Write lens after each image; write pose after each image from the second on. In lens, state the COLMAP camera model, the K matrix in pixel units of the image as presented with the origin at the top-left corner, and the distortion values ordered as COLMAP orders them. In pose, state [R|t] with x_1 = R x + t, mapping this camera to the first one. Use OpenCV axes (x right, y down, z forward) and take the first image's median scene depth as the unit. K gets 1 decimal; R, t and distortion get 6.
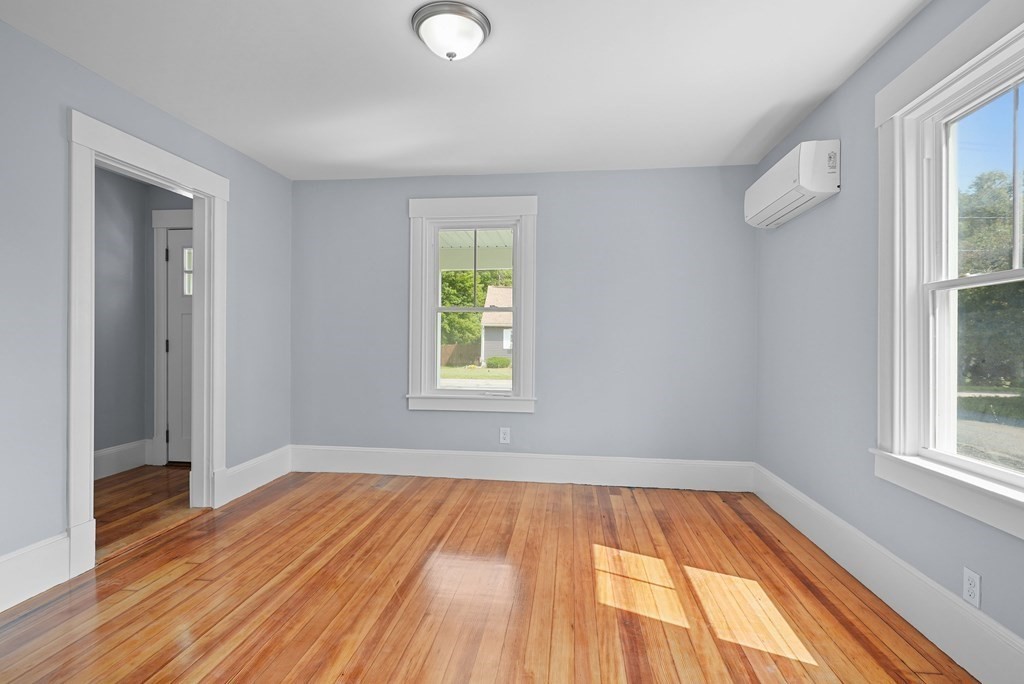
lens RADIAL K [[505.9, 0, 512.0], [0, 505.9, 342.0], [0, 0, 1]] dist [-0.002420, -0.000315]
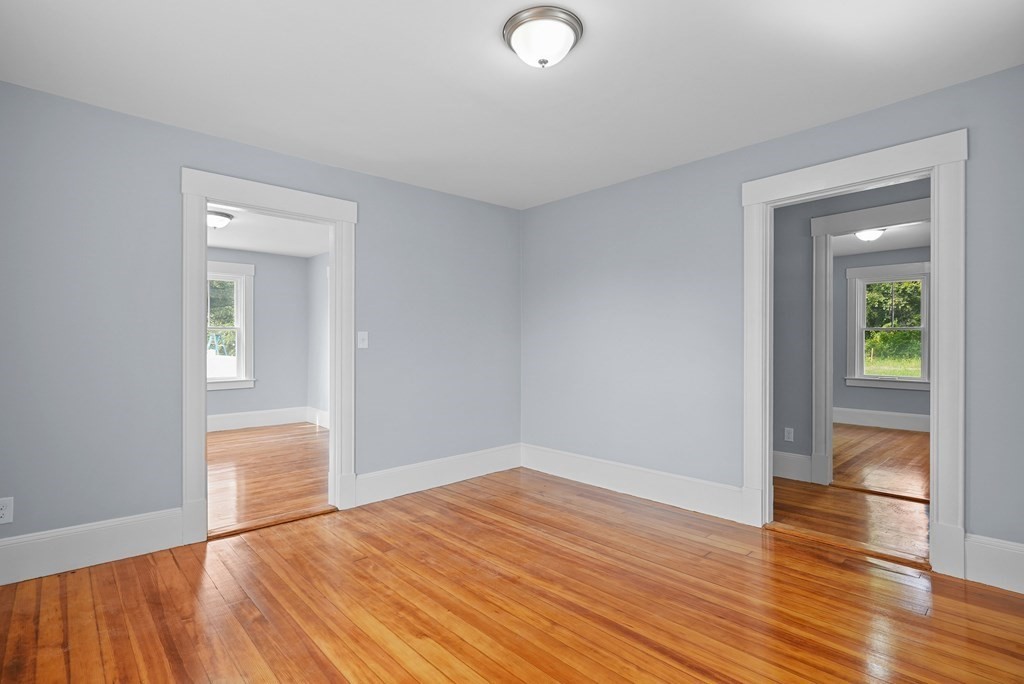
lens RADIAL K [[491.6, 0, 512.0], [0, 491.6, 342.0], [0, 0, 1]] dist [-0.003241, 0.000952]
pose [[-0.646240, -0.006698, -0.763105, 0.619989], [-0.004975, 0.999977, -0.004564, -0.020475], [0.763118, 0.000847, -0.646259, 1.521652]]
